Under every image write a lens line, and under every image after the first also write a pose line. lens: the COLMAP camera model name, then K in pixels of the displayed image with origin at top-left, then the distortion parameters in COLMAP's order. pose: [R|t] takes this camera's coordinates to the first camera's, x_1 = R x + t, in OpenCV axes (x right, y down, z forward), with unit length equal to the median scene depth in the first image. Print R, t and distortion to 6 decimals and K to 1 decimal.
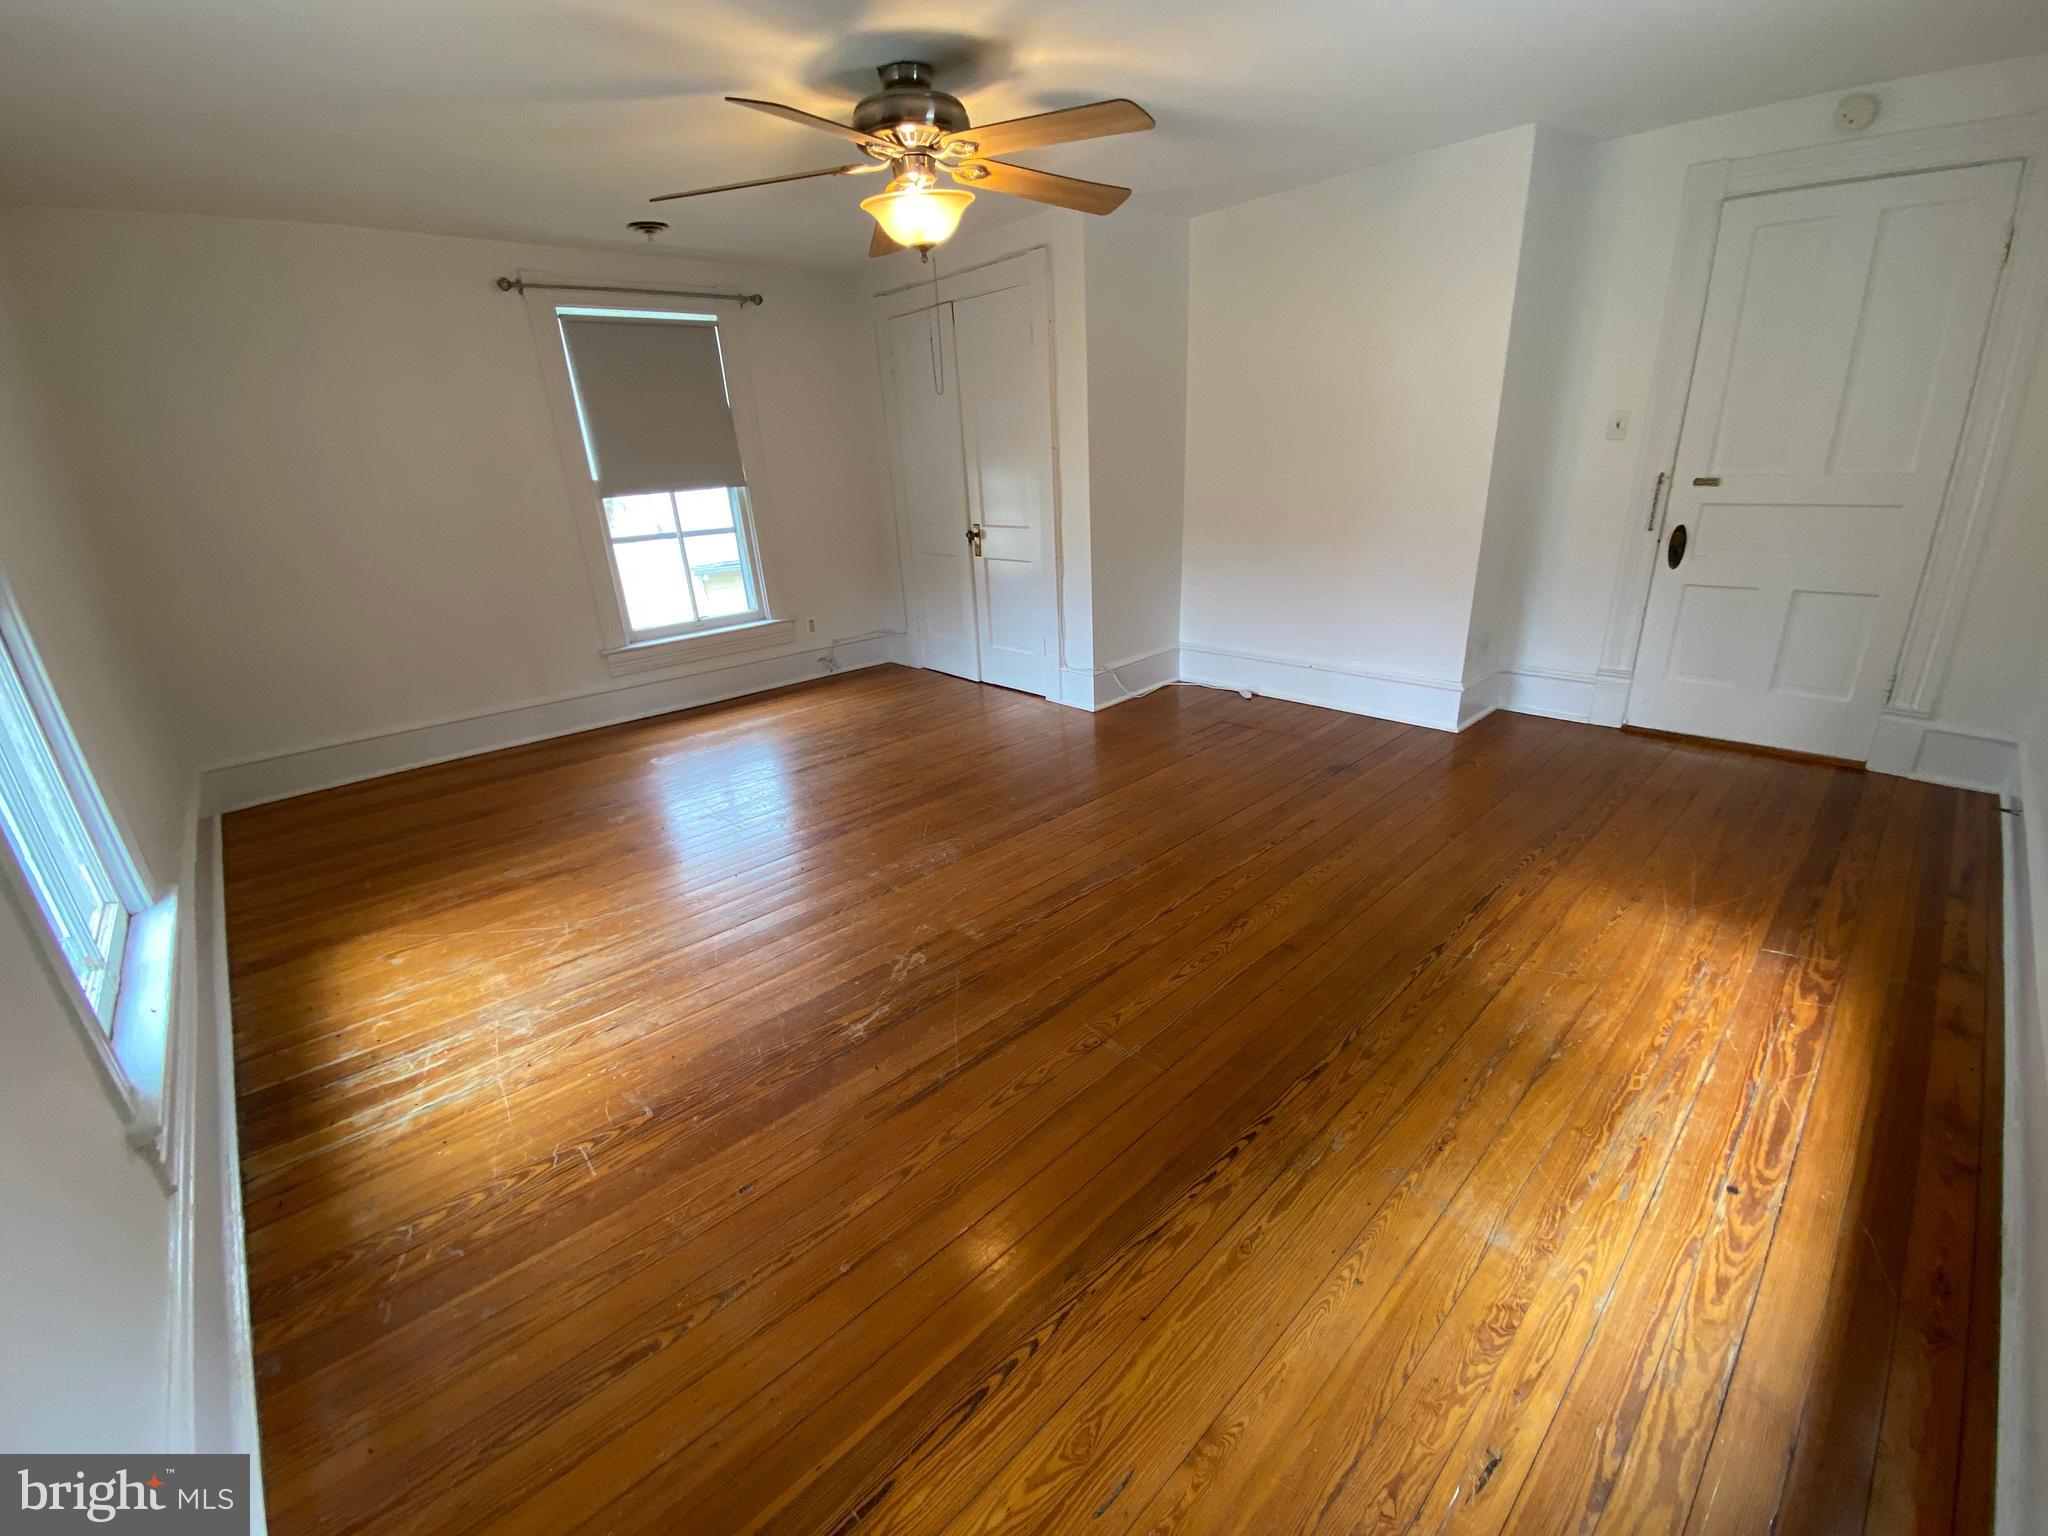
lens RADIAL K [[837.8, 0, 1026.0], [0, 837.8, 769.4], [0, 0, 1]] dist [0.023589, -0.021373]
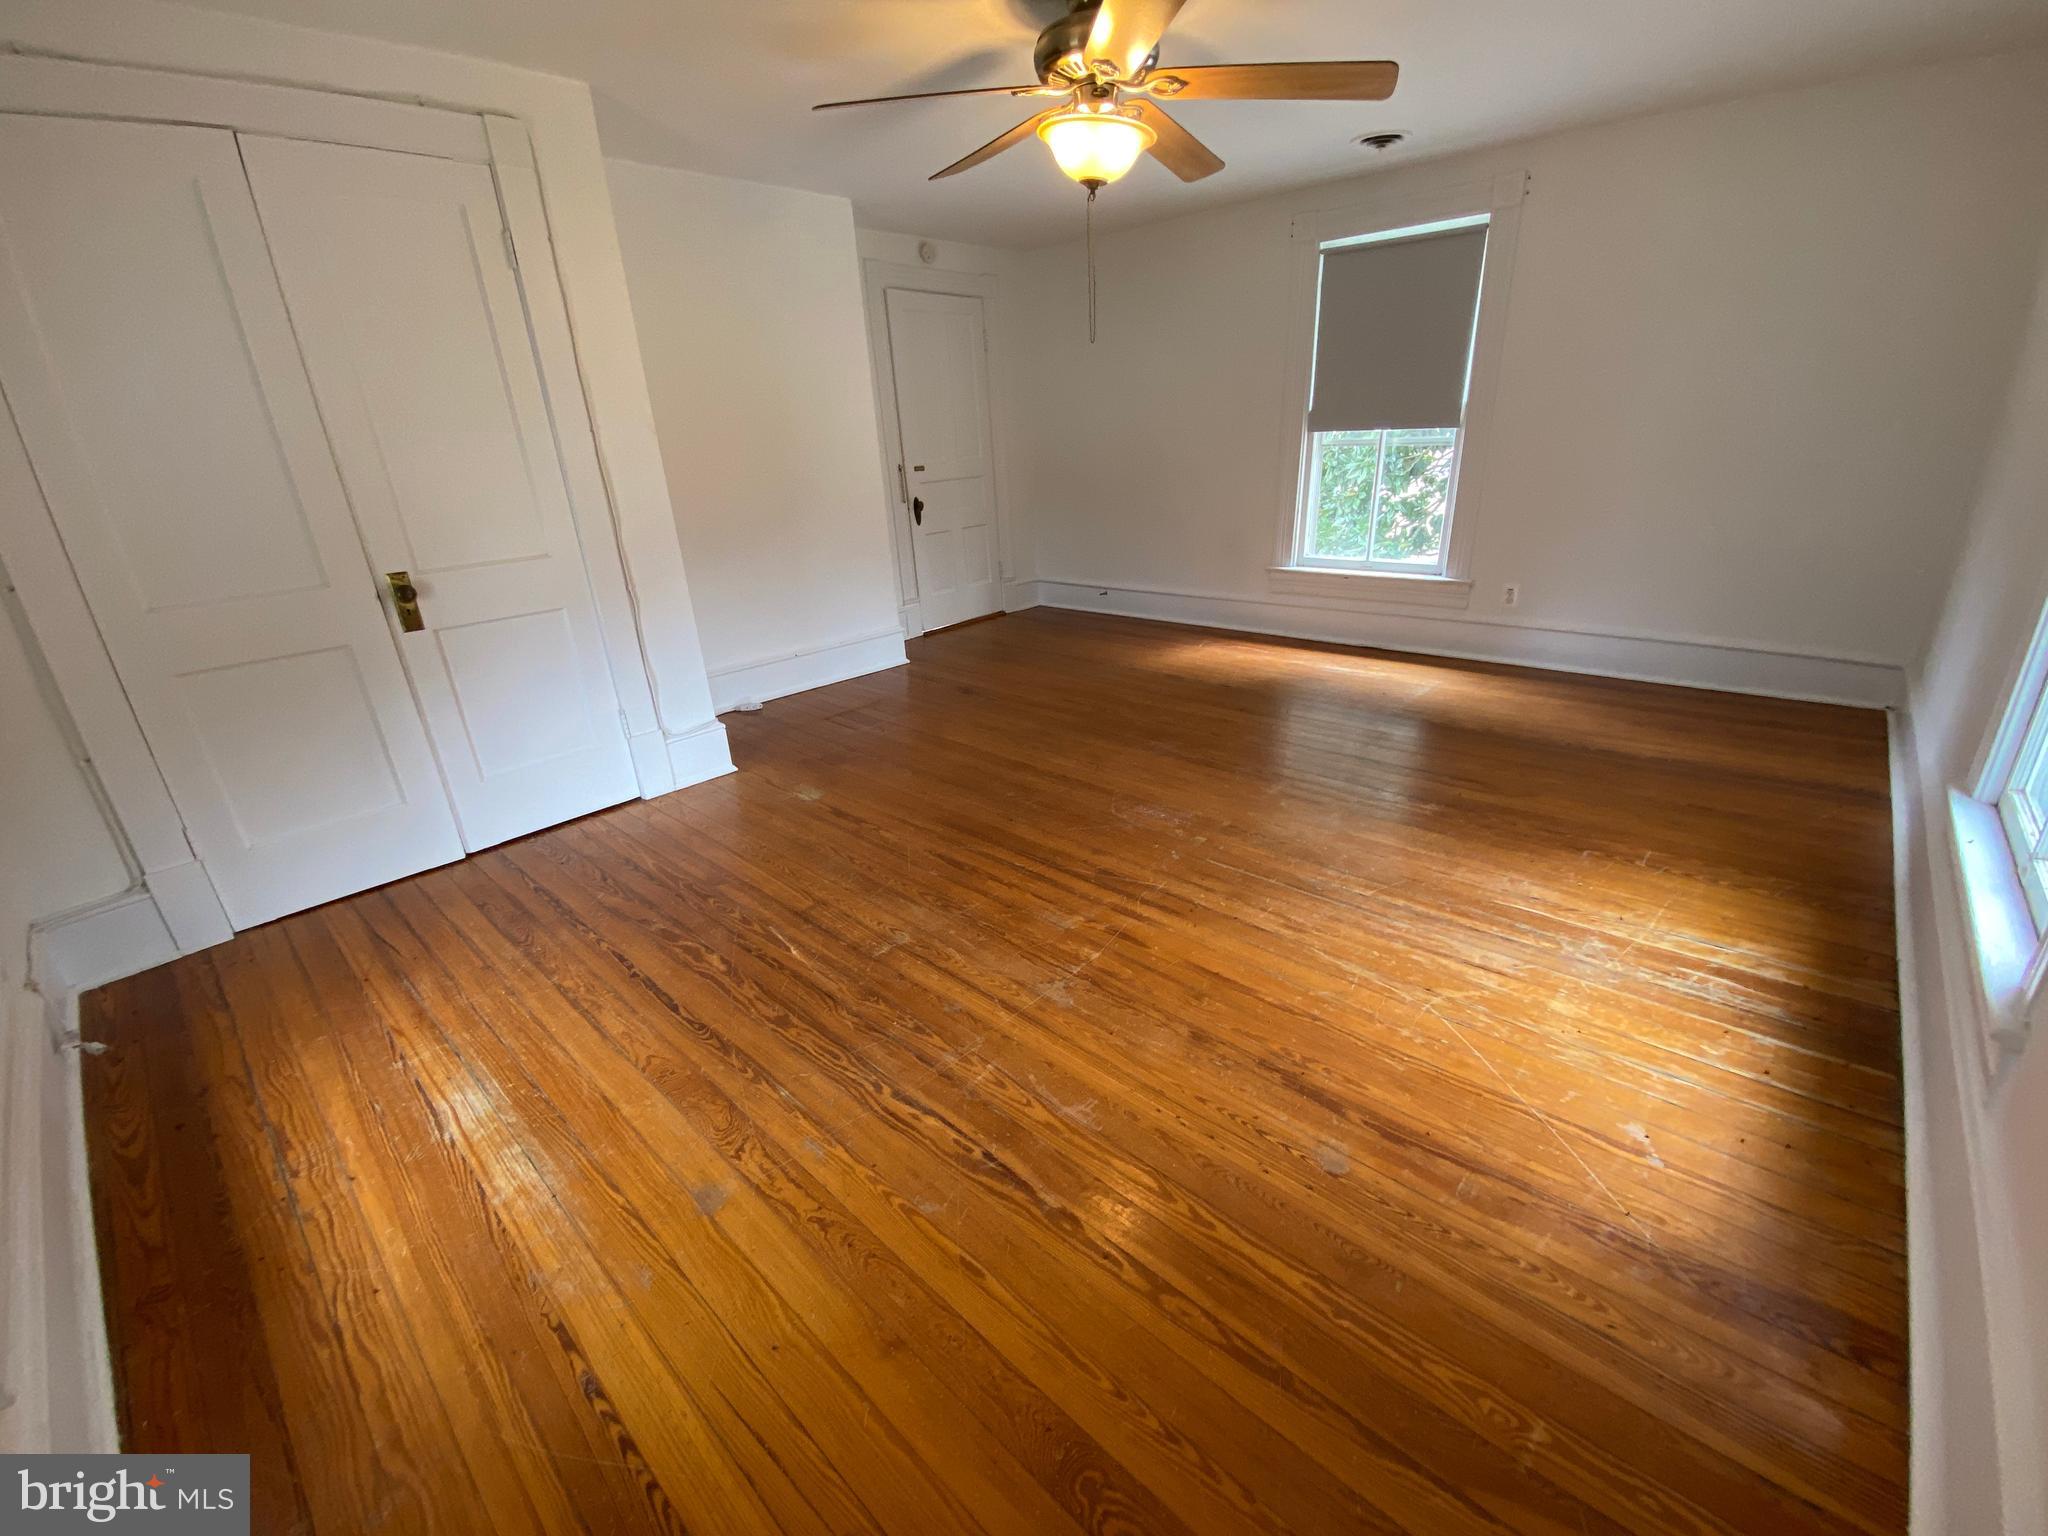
lens RADIAL K [[837.8, 0, 1026.0], [0, 837.8, 769.4], [0, 0, 1]] dist [0.023589, -0.021373]
pose [[-0.084871, -0.322700, 0.942689, -1.255014], [0.397233, 0.856706, 0.329030, -0.407538], [-0.913785, 0.402393, 0.055477, 1.316274]]
